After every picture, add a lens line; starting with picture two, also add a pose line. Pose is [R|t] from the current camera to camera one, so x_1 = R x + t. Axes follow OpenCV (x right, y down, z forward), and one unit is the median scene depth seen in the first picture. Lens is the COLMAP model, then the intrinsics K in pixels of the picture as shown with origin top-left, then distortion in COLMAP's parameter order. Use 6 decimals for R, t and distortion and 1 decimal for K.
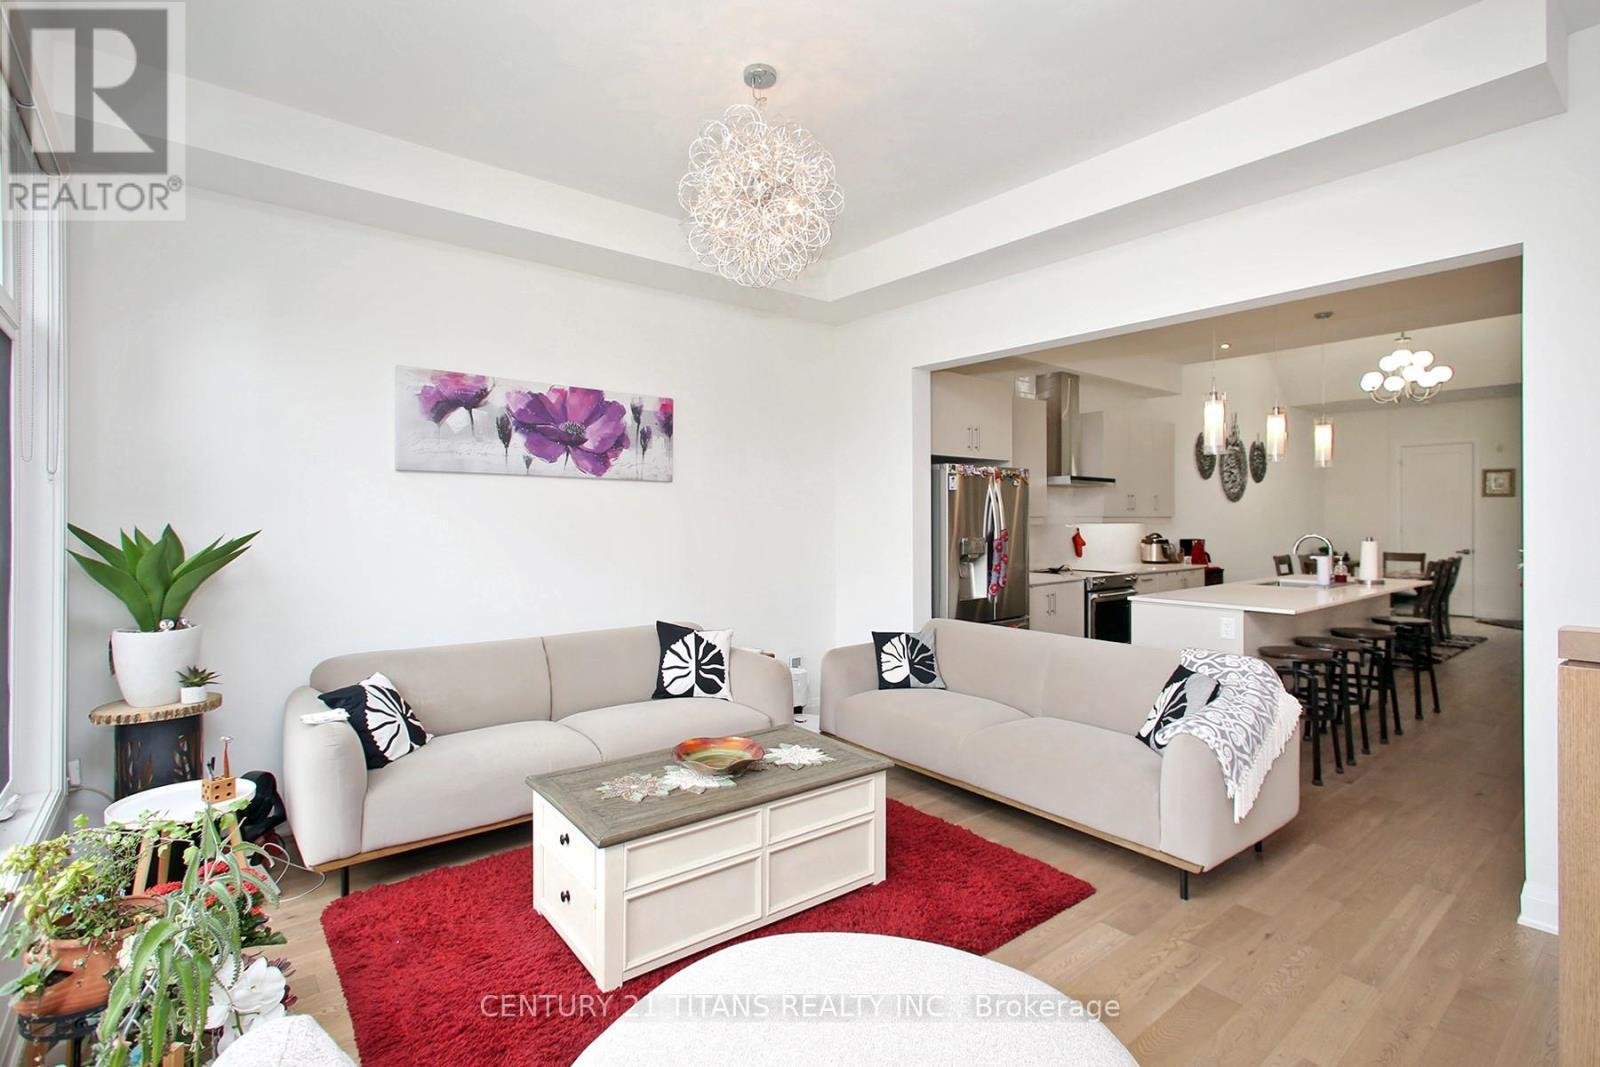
lens RADIAL K [[756.4, 0, 811.5], [0, 756.4, 518.1], [0, 0, 1]] dist [-0.010039, 0.008360]
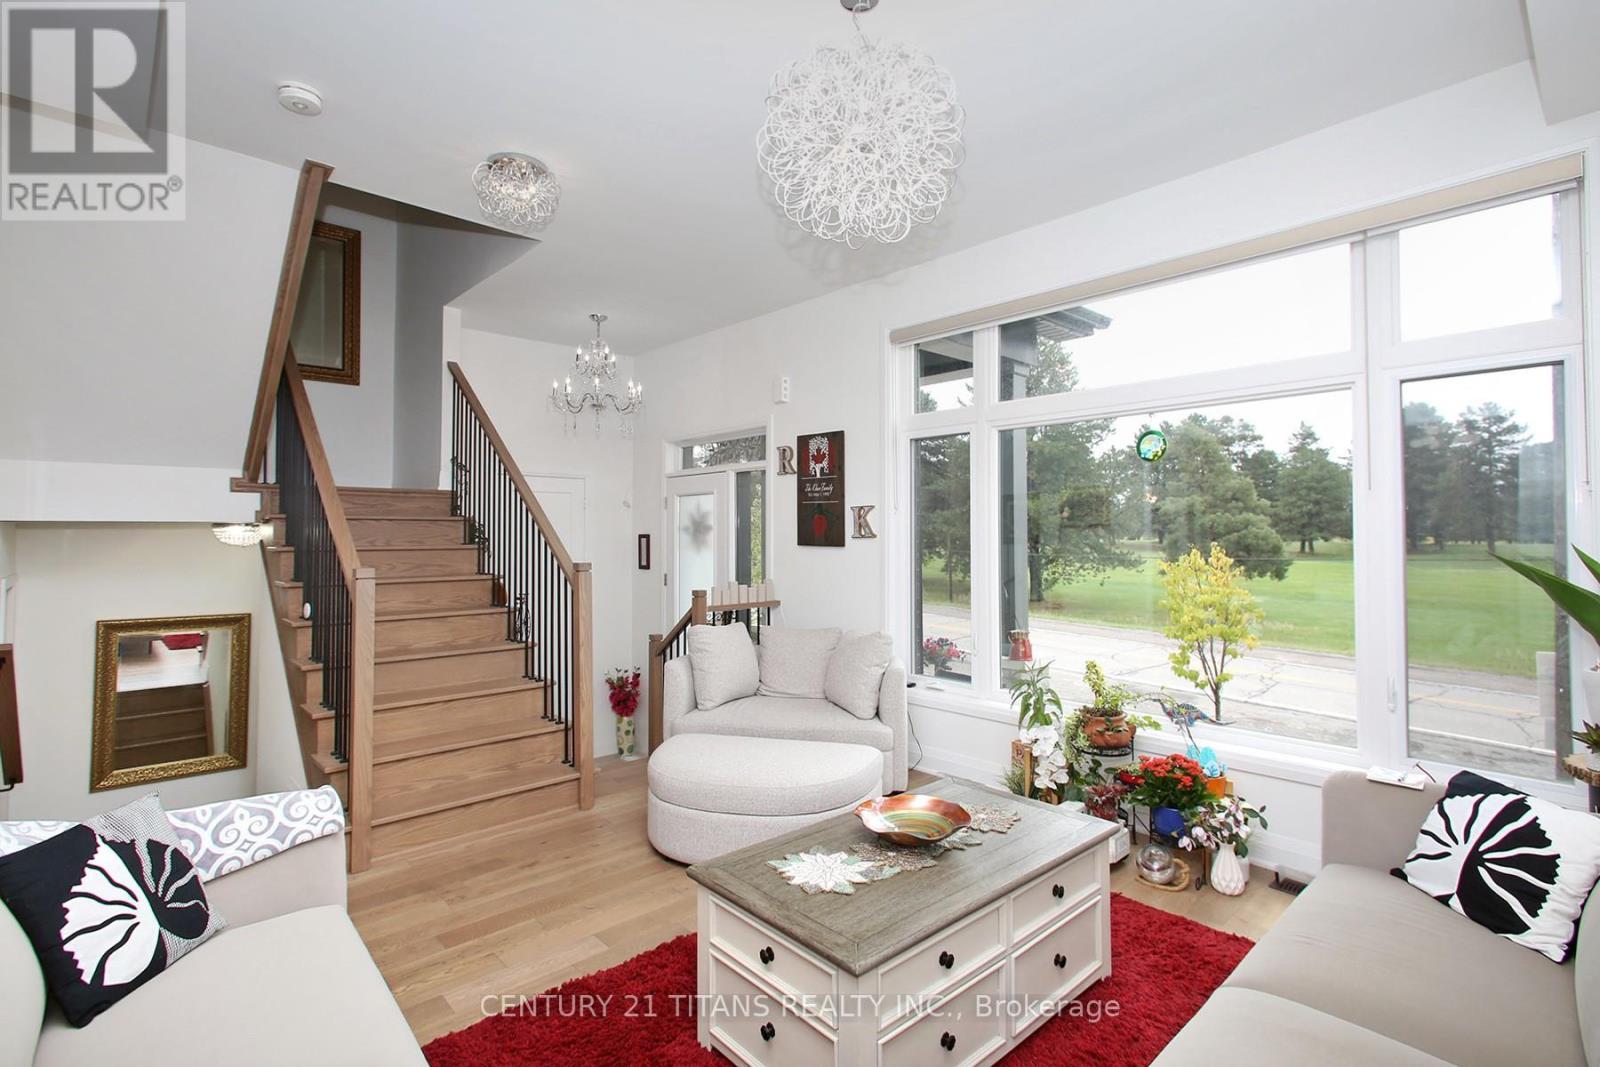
lens RADIAL K [[756.4, 0, 804.8], [0, 756.4, 525.0], [0, 0, 1]] dist [-0.010039, 0.008360]
pose [[-0.998156, 0.004243, -0.060545, 0.024203], [0.005244, 0.999852, -0.016377, 0.003128], [0.060467, -0.016664, -0.998031, 1.127745]]
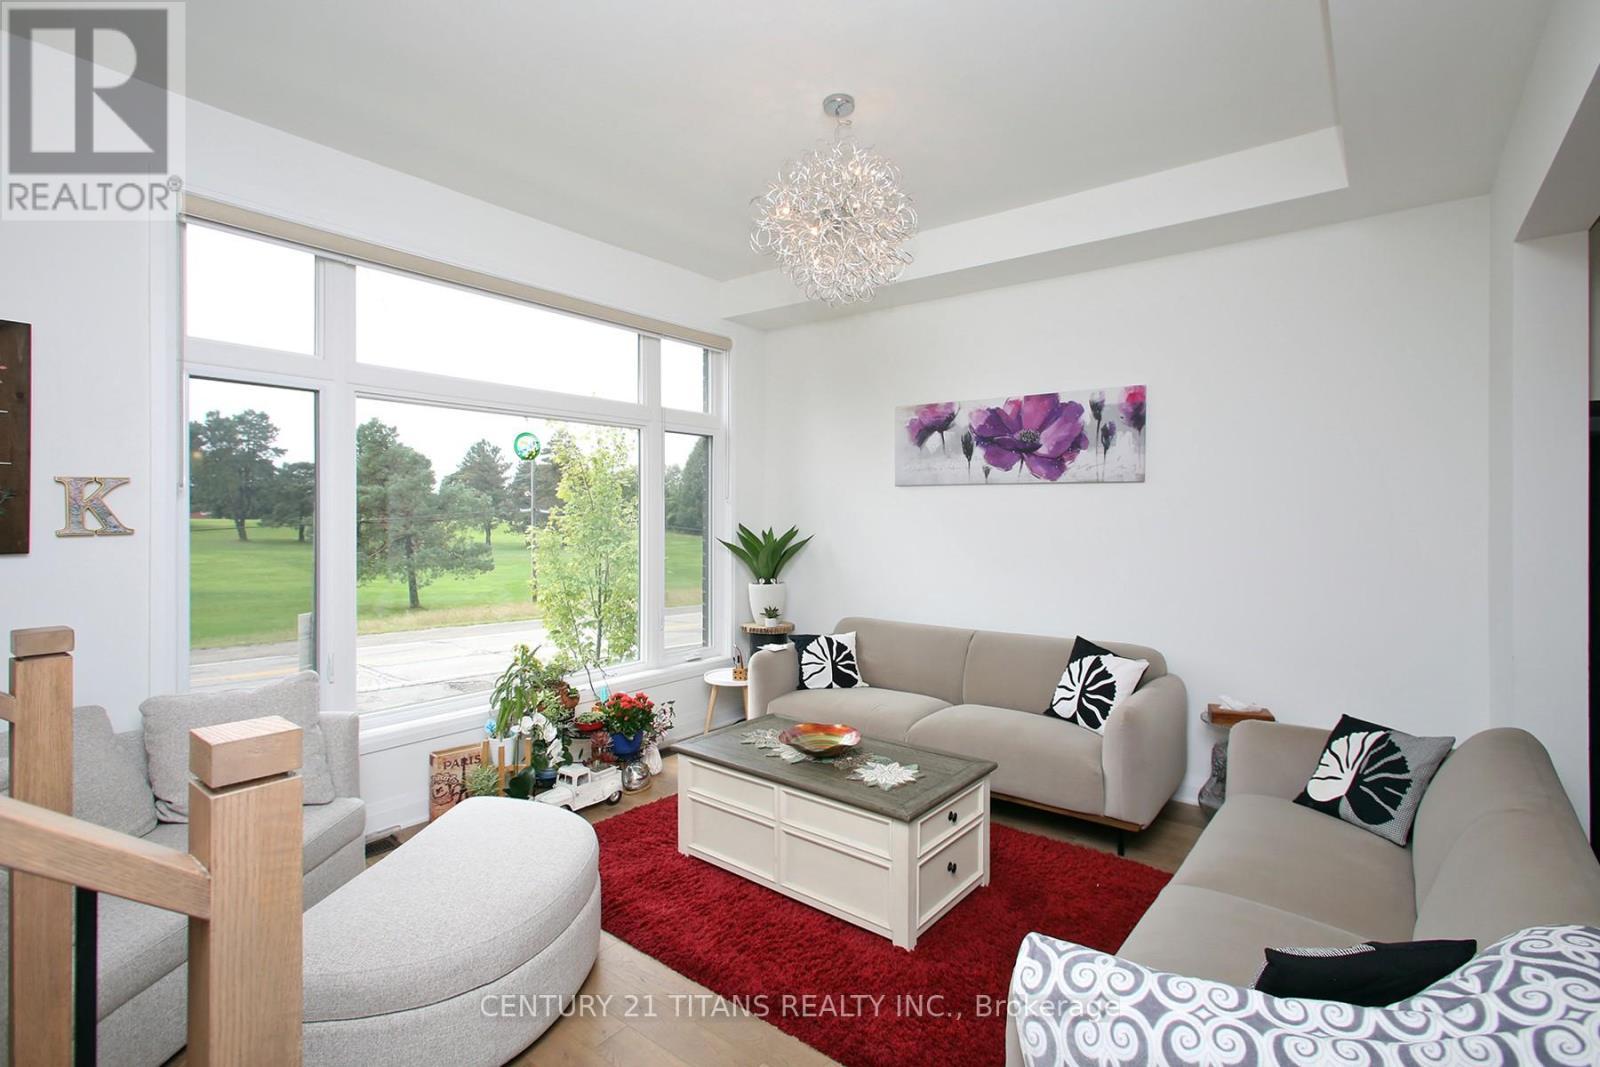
lens RADIAL K [[756.4, 0, 801.4], [0, 756.4, 521.8], [0, 0, 1]] dist [-0.010039, 0.008360]
pose [[0.220664, 0.012079, -0.975275, 0.591904], [0.000858, 0.999921, 0.012578, -0.014169], [0.975349, -0.003612, 0.220636, 0.449617]]
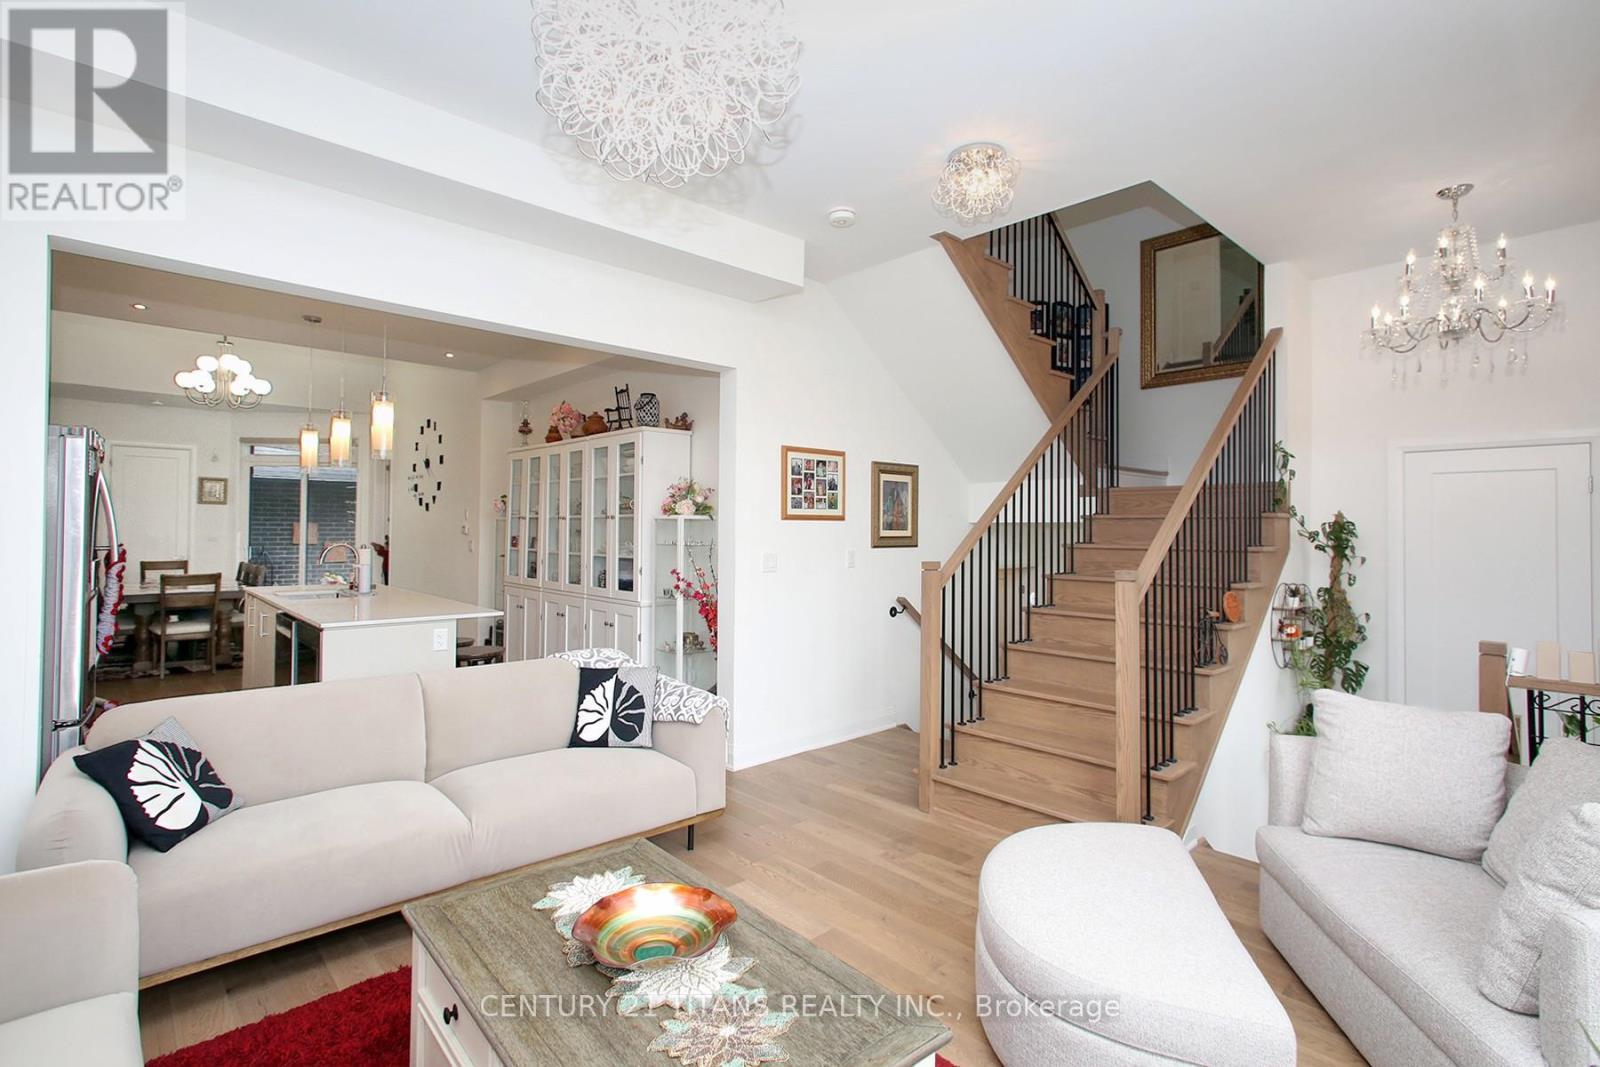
lens RADIAL K [[756.4, 0, 808.7], [0, 756.4, 513.8], [0, 0, 1]] dist [-0.010039, 0.008360]
pose [[-0.066339, 0.020428, 0.997588, -0.459062], [-0.010429, 0.999722, -0.021165, -0.002857], [-0.997743, -0.011808, -0.066107, 0.572117]]
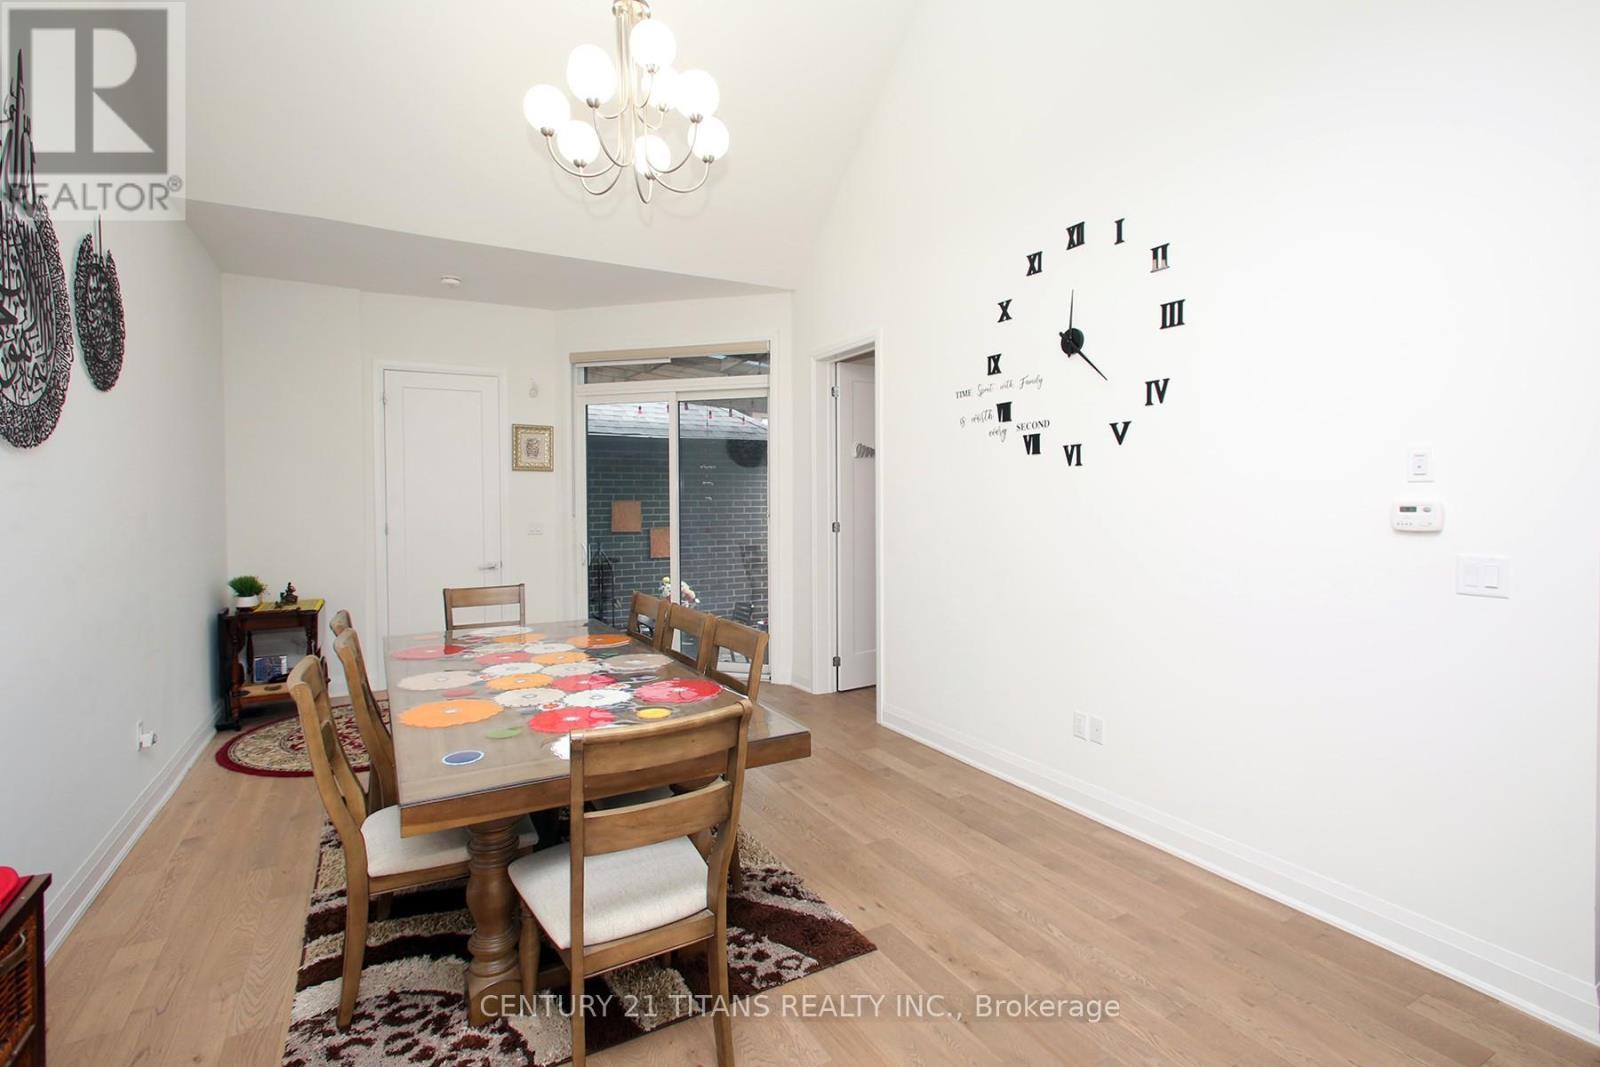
lens RADIAL K [[756.4, 0, 805.0], [0, 756.4, 518.1], [0, 0, 1]] dist [-0.010039, 0.008360]
pose [[0.175522, -0.022784, 0.984212, 0.837336], [0.006266, 0.999738, 0.022026, -0.007212], [-0.984456, 0.002301, 0.175619, 1.618859]]
